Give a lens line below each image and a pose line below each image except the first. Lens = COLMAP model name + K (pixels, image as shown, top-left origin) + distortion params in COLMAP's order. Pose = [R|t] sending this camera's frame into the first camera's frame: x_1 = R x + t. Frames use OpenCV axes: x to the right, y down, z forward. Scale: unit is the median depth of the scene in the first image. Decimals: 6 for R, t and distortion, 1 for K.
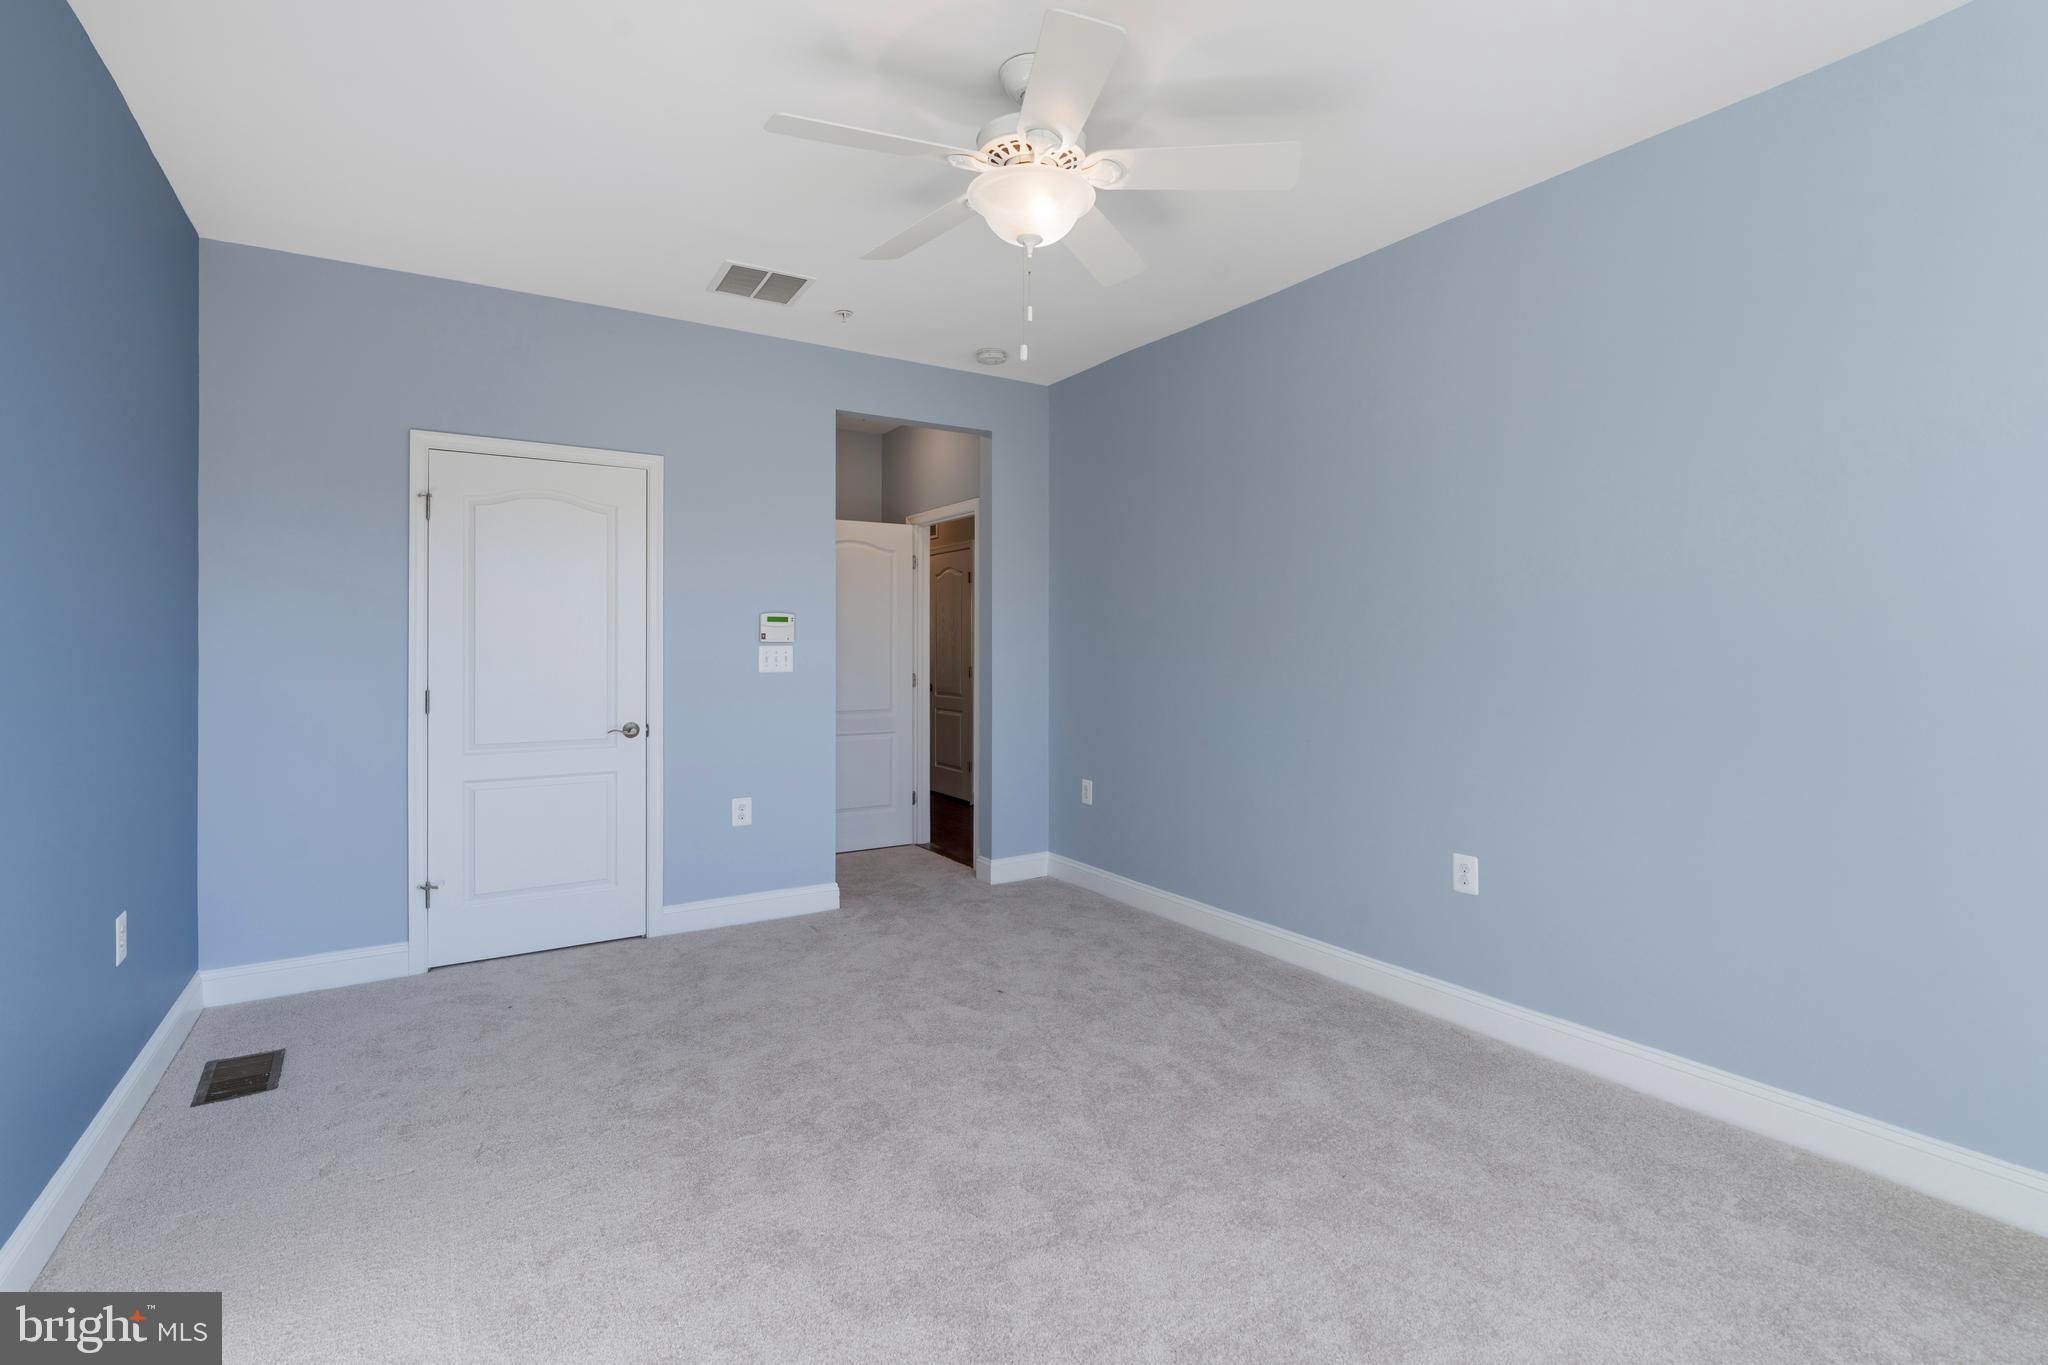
lens RADIAL K [[929.7, 0, 1023.9], [0, 929.7, 648.6], [0, 0, 1]] dist [-0.003645, 0.000515]
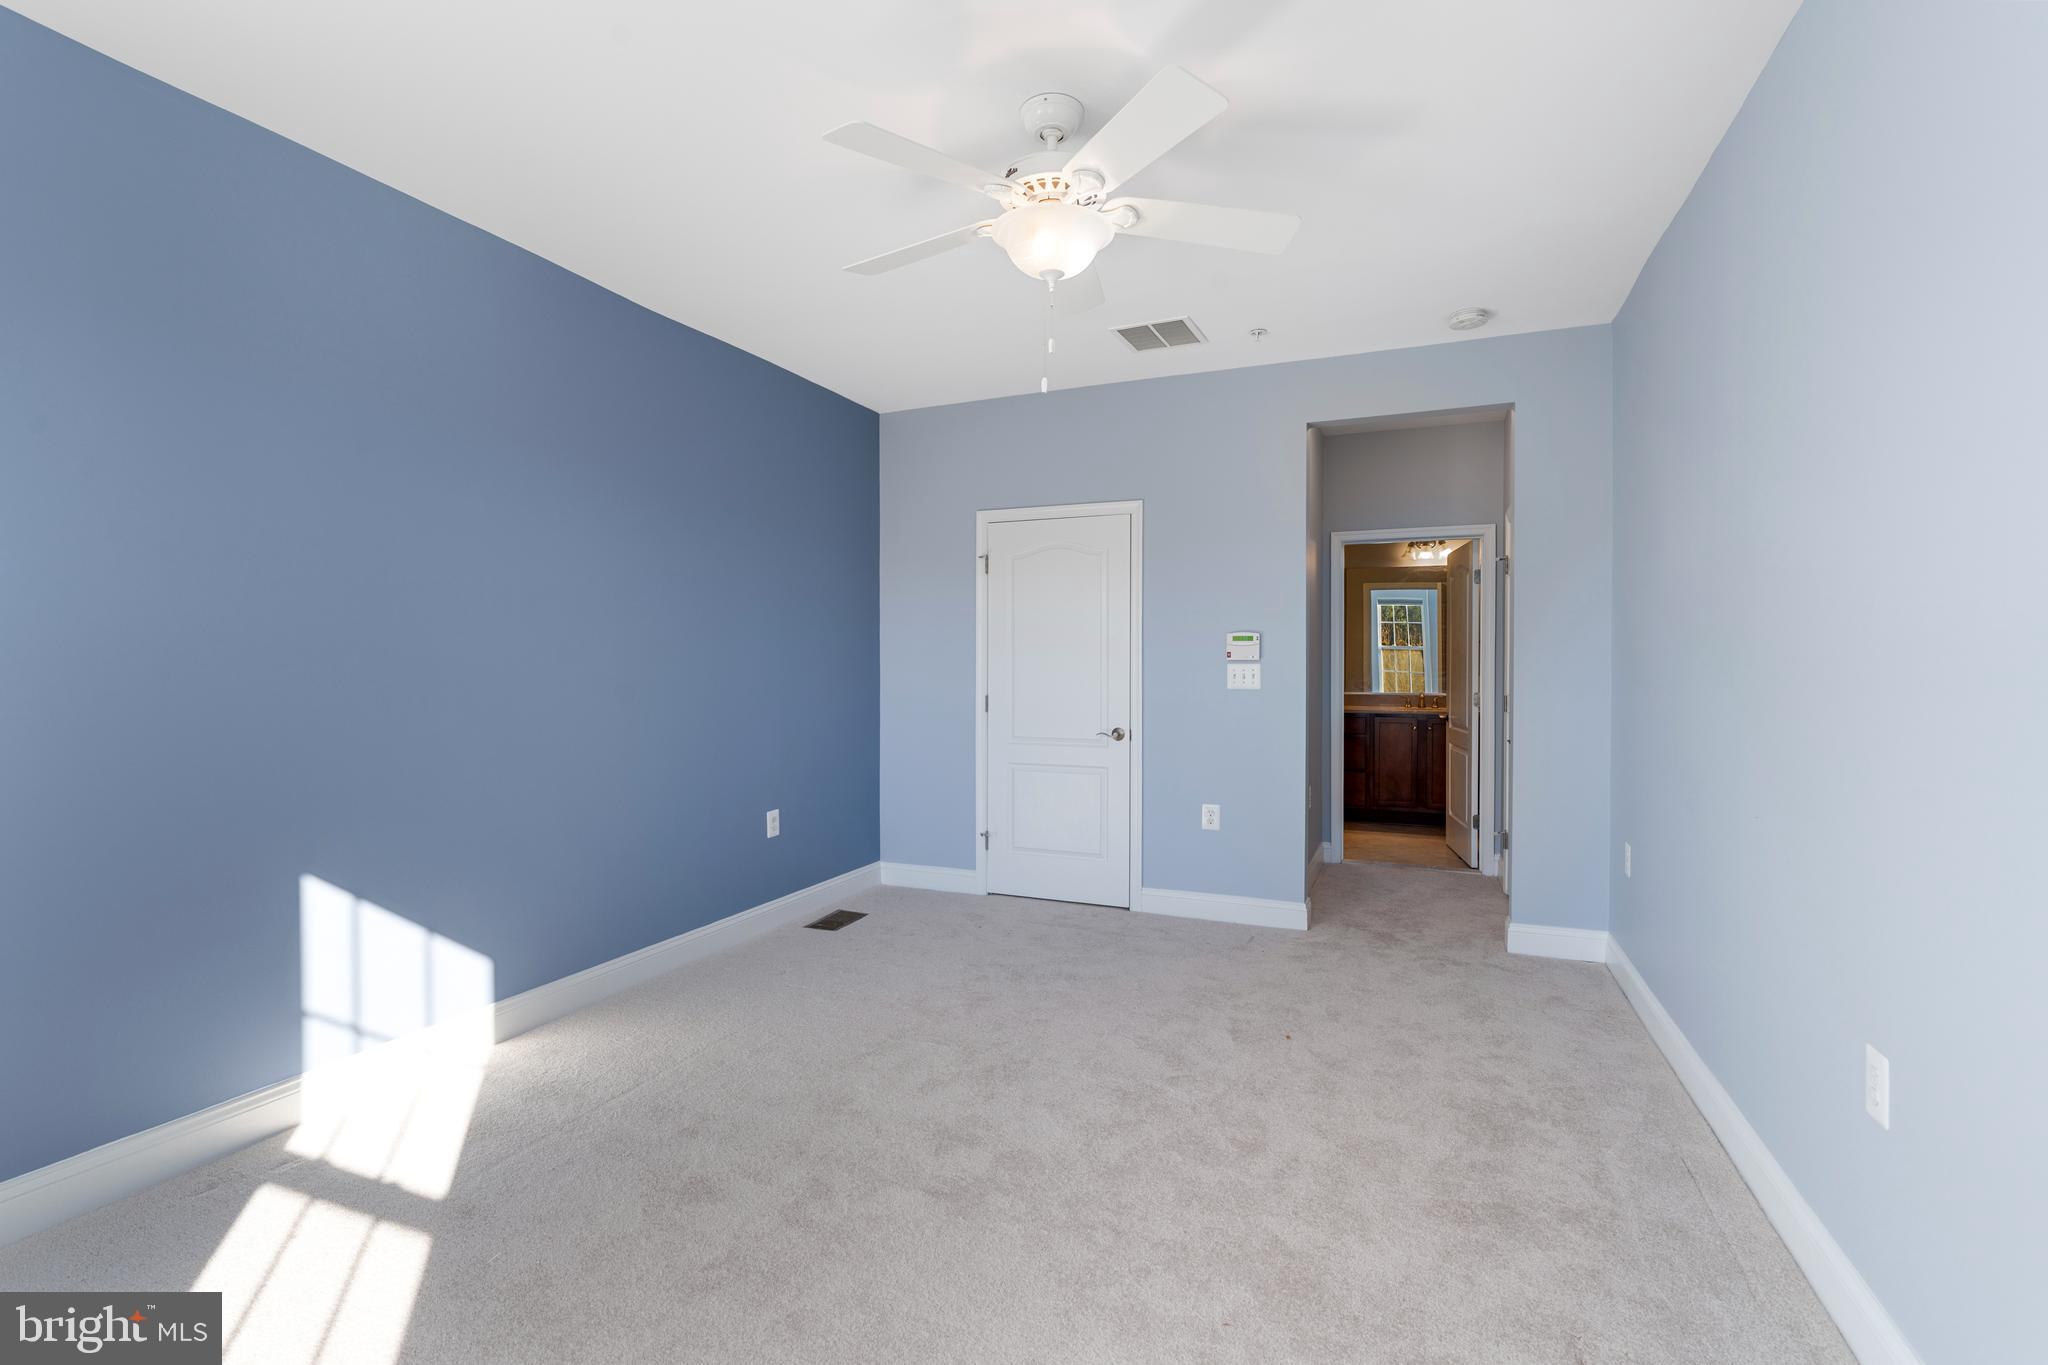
lens RADIAL K [[927.9, 0, 1024.1], [0, 927.9, 677.8], [0, 0, 1]] dist [-0.002501, 0.000284]
pose [[0.571031, 0.012718, -0.820830, 0.529456], [-0.002282, 0.999901, 0.013905, -0.001237], [0.820925, -0.006067, 0.571004, 0.237814]]
